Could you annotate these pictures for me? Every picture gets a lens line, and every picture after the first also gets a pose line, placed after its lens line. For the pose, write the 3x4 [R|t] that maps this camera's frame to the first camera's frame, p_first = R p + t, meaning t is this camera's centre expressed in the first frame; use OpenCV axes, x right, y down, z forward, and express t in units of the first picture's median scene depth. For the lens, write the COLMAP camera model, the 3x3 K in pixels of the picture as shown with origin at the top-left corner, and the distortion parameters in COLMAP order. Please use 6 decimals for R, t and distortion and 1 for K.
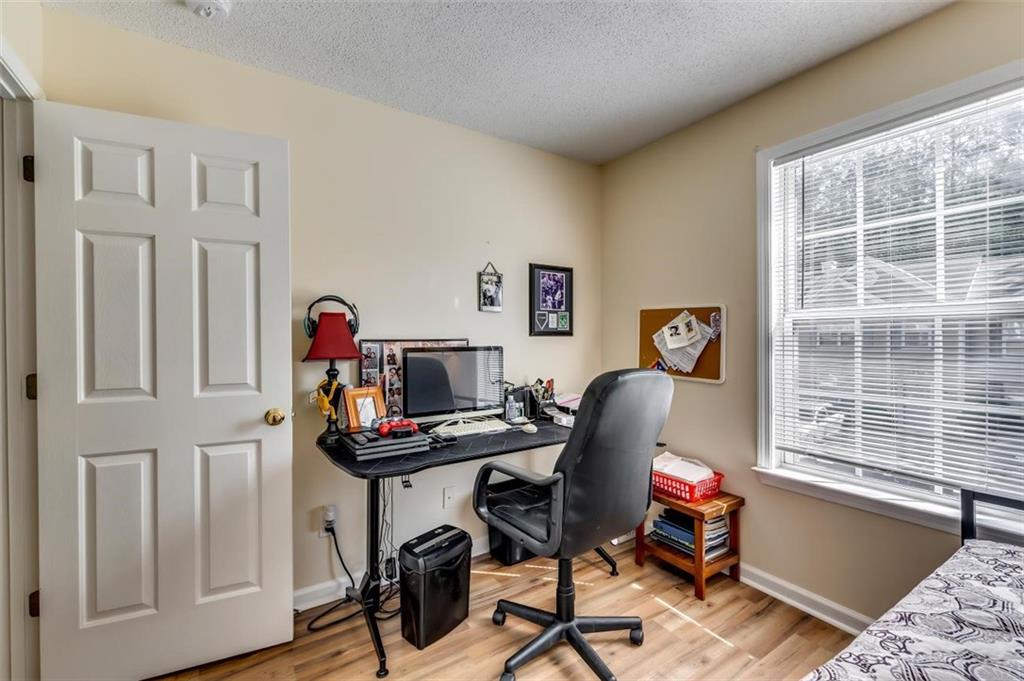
lens RADIAL K [[437.6, 0, 511.8], [0, 437.6, 336.6], [0, 0, 1]] dist [0.004324, -0.000884]
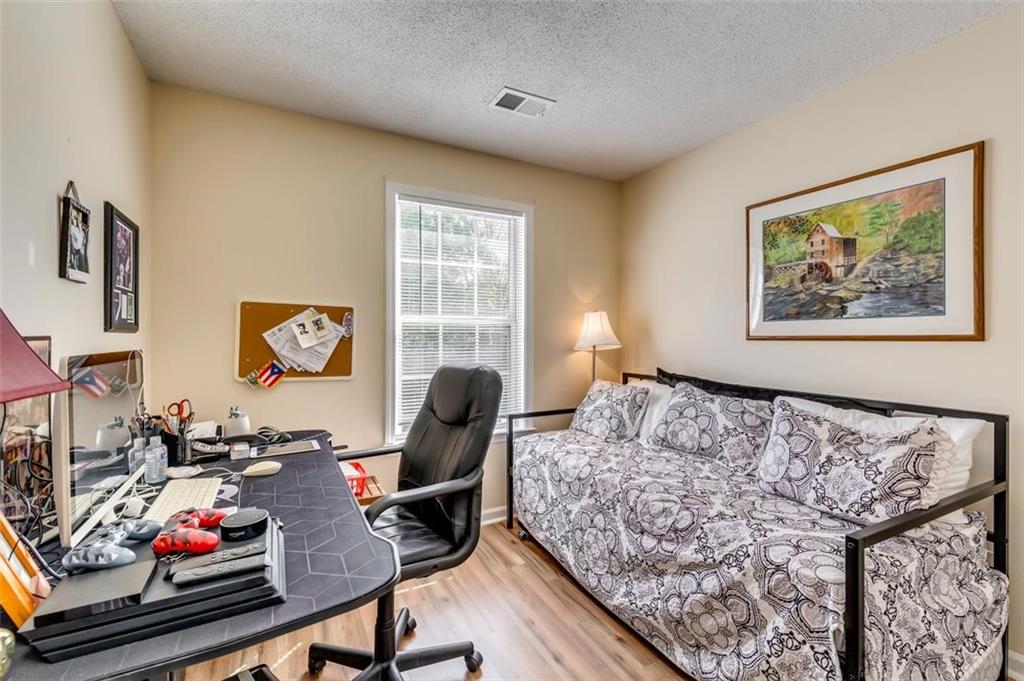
lens RADIAL K [[437.6, 0, 511.8], [0, 437.6, 336.6], [0, 0, 1]] dist [0.004324, -0.000884]
pose [[0.096676, 0.005810, 0.995299, -0.521599], [-0.000438, 0.999983, -0.005795, 0.008646], [-0.995316, 0.000125, 0.096676, 0.477636]]
